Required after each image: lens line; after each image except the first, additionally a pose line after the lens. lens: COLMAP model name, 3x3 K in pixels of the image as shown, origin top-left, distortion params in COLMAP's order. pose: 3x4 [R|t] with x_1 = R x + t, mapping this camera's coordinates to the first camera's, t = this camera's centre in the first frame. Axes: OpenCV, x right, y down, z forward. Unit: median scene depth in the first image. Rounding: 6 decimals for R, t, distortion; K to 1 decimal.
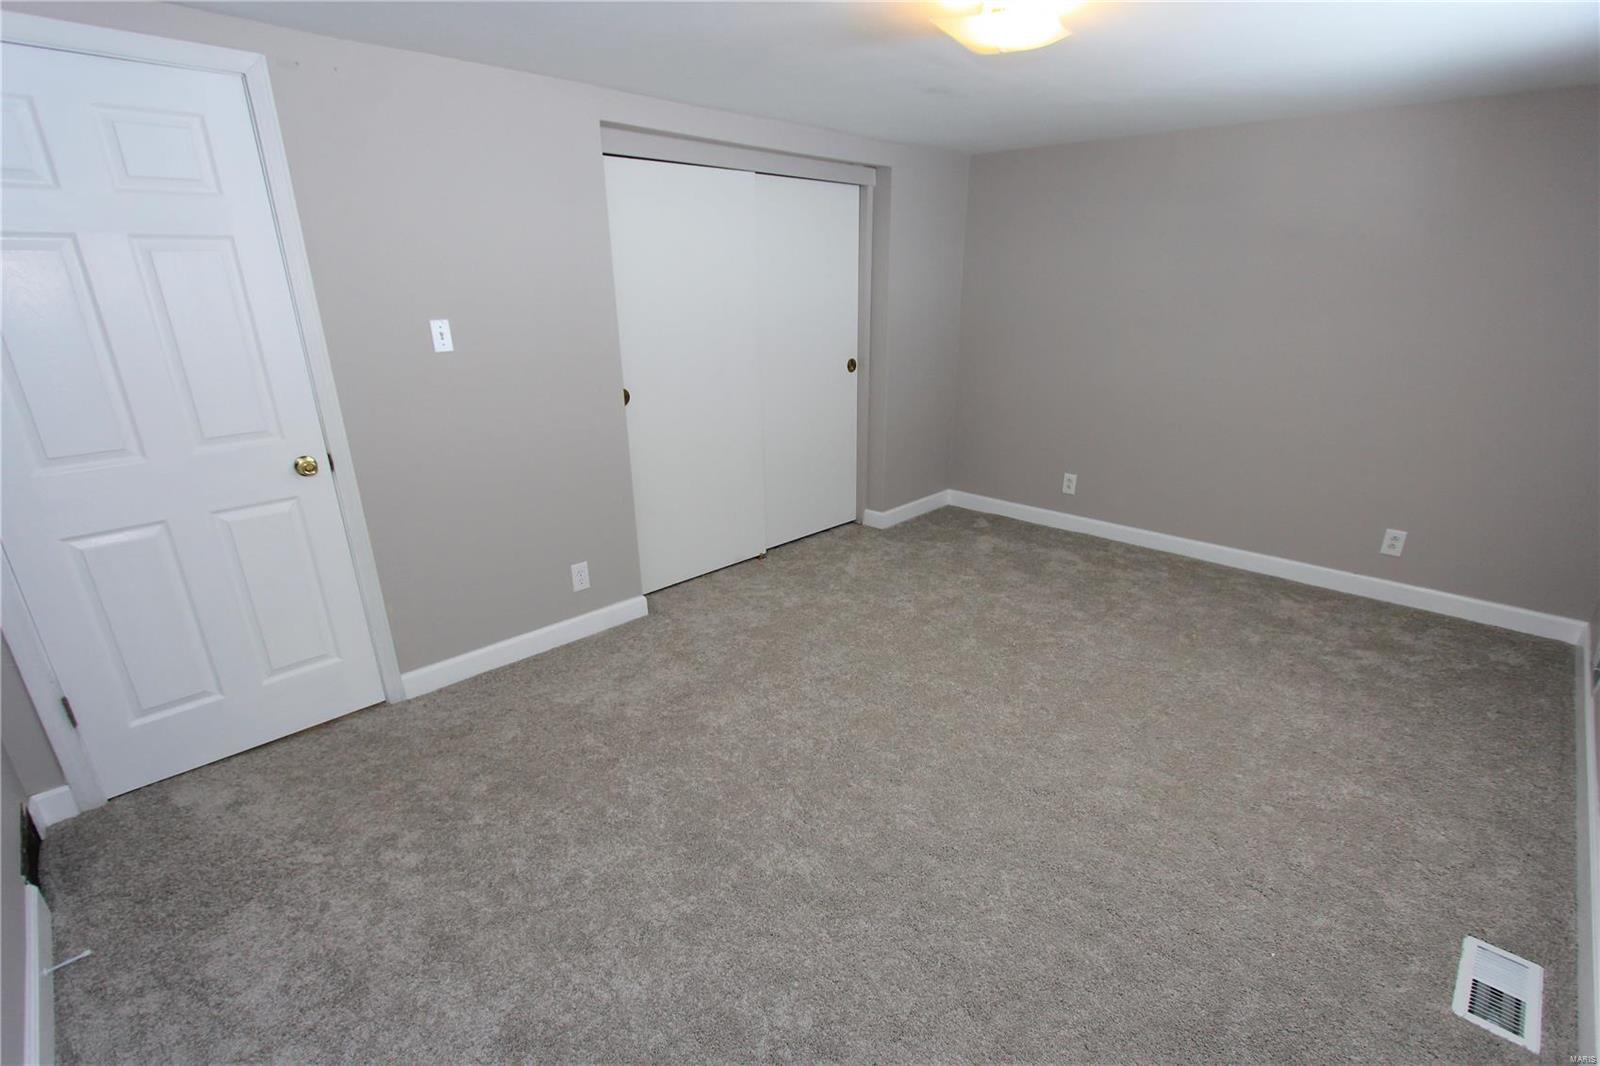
lens RADIAL K [[731.1, 0, 783.4], [0, 731.1, 561.1], [0, 0, 1]] dist [-0.017355, -0.000299]
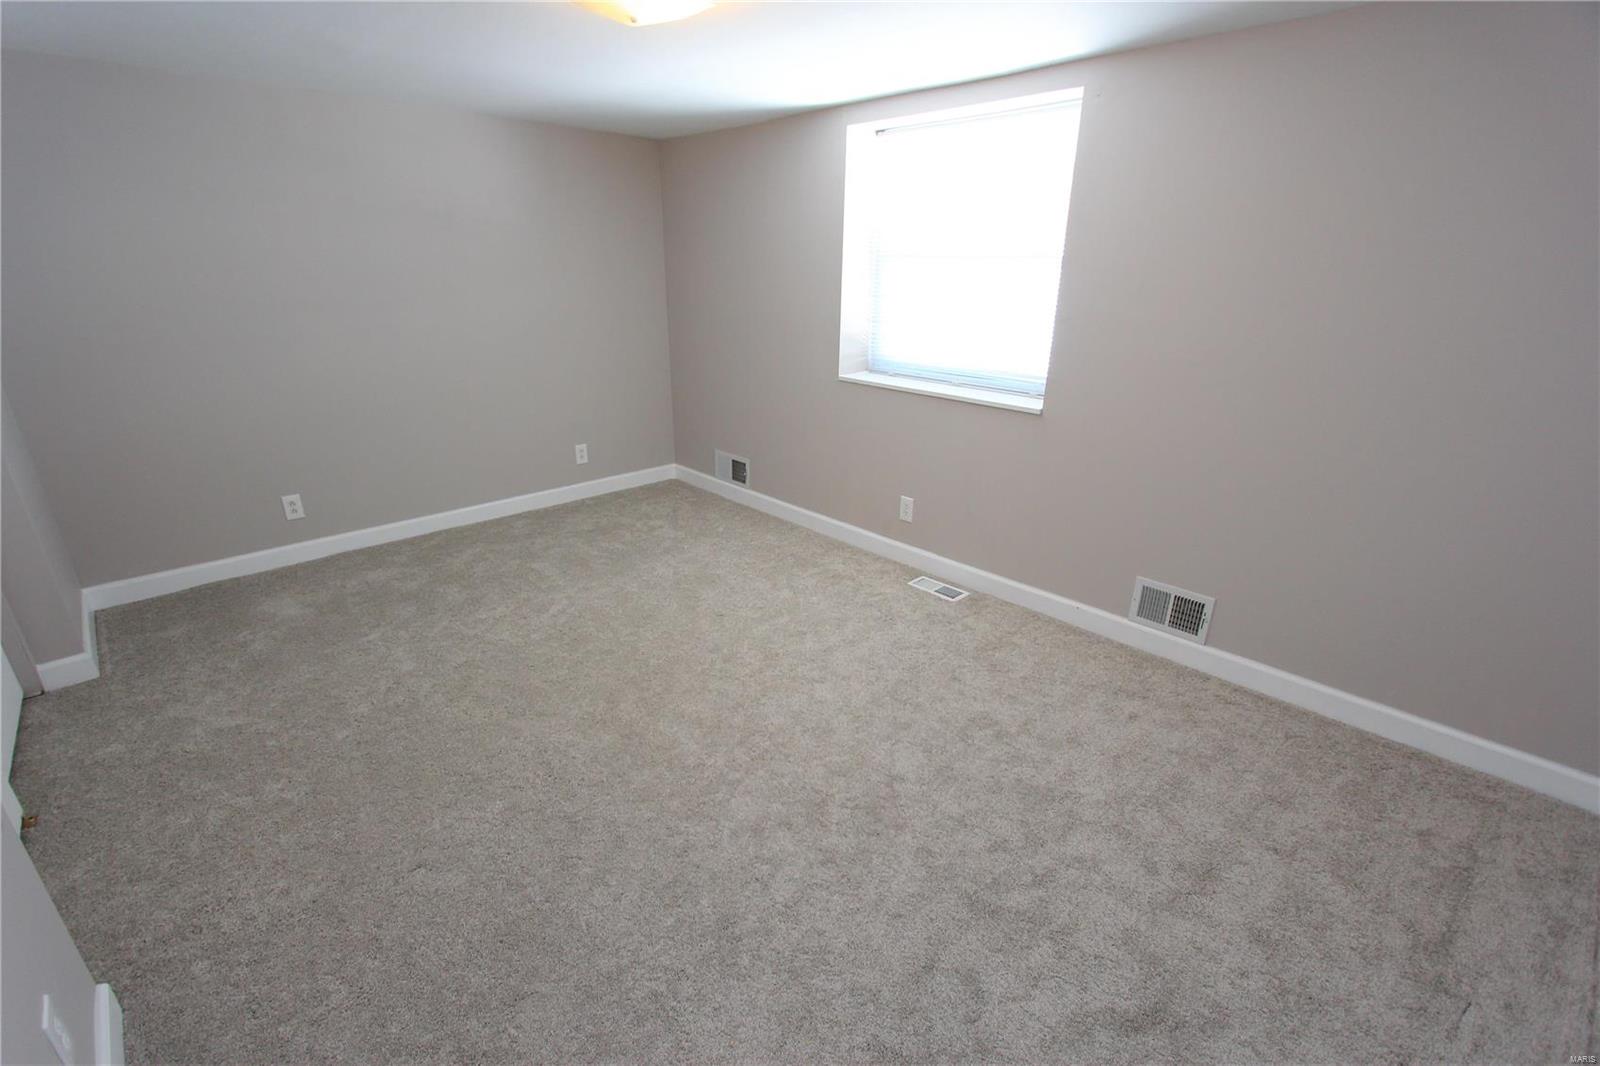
lens RADIAL K [[731.1, 0, 783.4], [0, 731.1, 561.1], [0, 0, 1]] dist [-0.017355, -0.000299]
pose [[0.037202, -0.367202, 0.929397, -0.367996], [0.351157, 0.875531, 0.331864, -0.130591], [-0.935577, 0.314018, 0.161518, 0.375674]]
